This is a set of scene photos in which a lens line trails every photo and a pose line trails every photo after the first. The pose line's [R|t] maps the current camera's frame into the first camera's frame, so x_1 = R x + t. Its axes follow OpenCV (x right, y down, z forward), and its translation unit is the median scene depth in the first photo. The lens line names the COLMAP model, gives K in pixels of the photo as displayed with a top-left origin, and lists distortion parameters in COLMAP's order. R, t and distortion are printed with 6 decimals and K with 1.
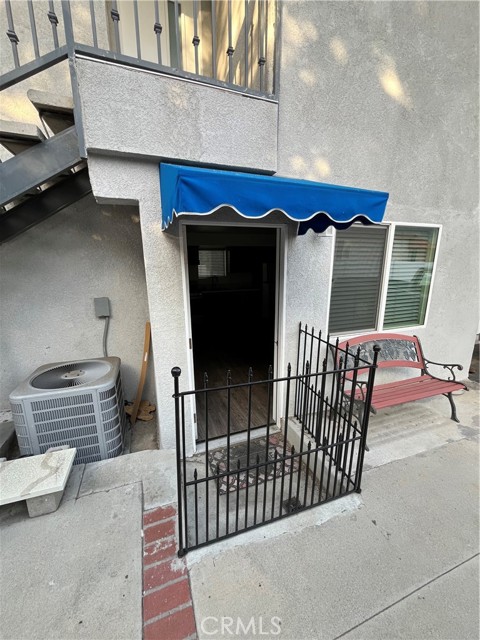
lens RADIAL K [[262.6, 0, 240.0], [0, 262.6, 320.0], [0, 0, 1]] dist [-0.001362, -0.000175]
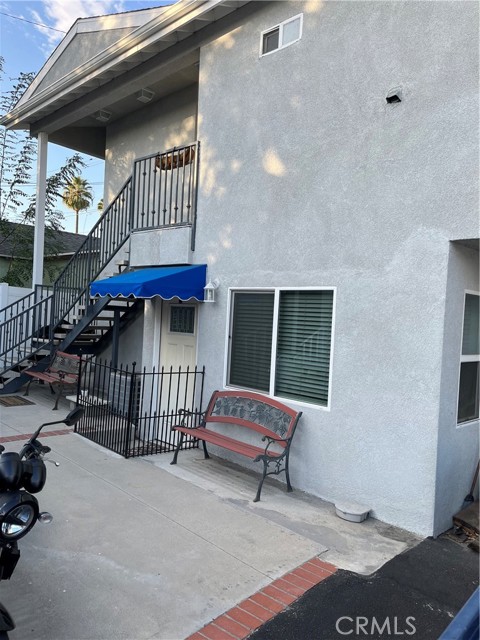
lens RADIAL K [[487.4, 0, 240.0], [0, 487.4, 320.0], [0, 0, 1]] dist [0.002276, 0.000699]
pose [[0.421162, 0.033919, -0.906351, 2.227386], [-0.245313, 0.966315, -0.077828, -0.063991], [0.873180, 0.255118, 0.415296, 0.107217]]
